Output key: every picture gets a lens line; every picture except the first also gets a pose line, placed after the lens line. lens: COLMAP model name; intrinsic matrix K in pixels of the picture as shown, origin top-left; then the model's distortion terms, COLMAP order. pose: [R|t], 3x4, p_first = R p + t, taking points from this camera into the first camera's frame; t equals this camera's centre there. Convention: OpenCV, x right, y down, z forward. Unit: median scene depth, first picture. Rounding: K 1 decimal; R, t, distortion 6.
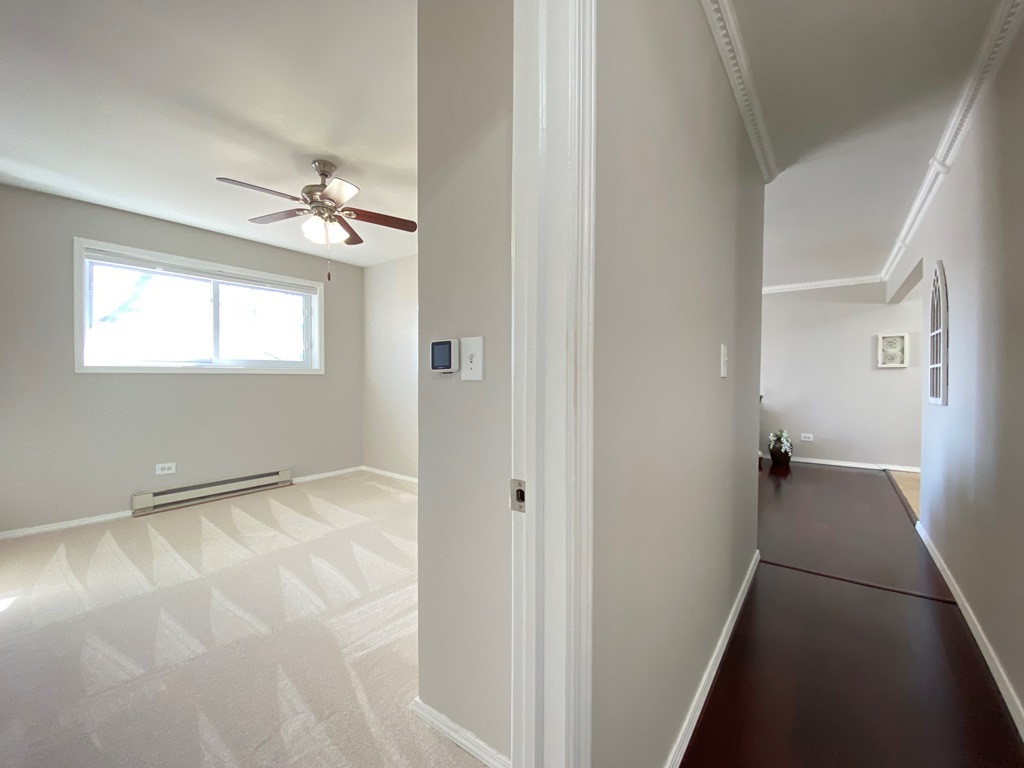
lens RADIAL K [[416.1, 0, 519.2], [0, 416.1, 384.5], [0, 0, 1]] dist [0.000543, -0.011283]
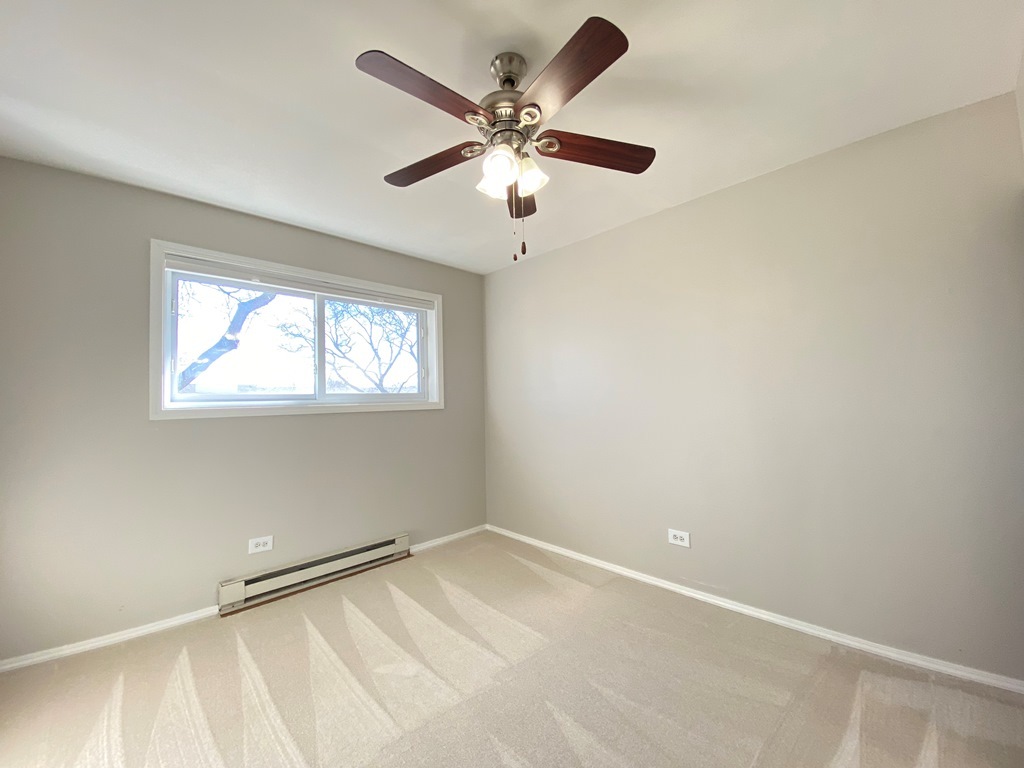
lens RADIAL K [[416.1, 0, 519.2], [0, 416.1, 384.5], [0, 0, 1]] dist [0.000543, -0.011283]
pose [[0.988326, -0.034172, -0.148474, -0.279108], [0.025649, 0.997931, -0.058948, -0.028051], [0.150181, 0.054452, 0.987158, 0.322545]]
